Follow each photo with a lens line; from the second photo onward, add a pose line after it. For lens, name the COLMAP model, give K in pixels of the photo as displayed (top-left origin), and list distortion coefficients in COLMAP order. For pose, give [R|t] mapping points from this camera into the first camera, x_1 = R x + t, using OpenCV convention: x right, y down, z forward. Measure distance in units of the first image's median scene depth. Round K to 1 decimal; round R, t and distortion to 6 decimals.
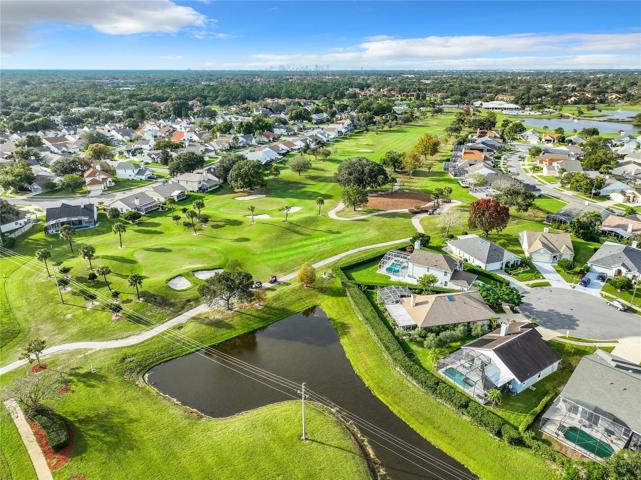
lens RADIAL K [[265.7, 0, 313.1], [0, 265.7, 239.9], [0, 0, 1]] dist [0.000236, -0.000019]
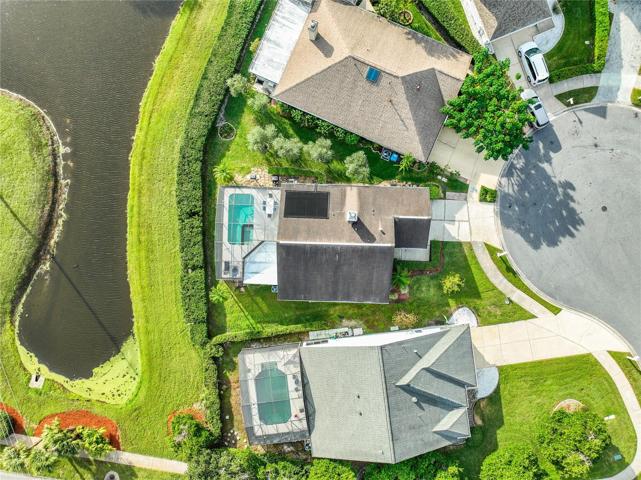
lens RADIAL K [[265.7, 0, 313.1], [0, 265.7, 239.9], [0, 0, 1]] dist [0.000236, -0.000019]
pose [[0.914211, 0.389807, 0.110764, 0.731059], [-0.247277, 0.320065, 0.914556, 0.003392], [0.321049, -0.863486, 0.388997, 0.906385]]
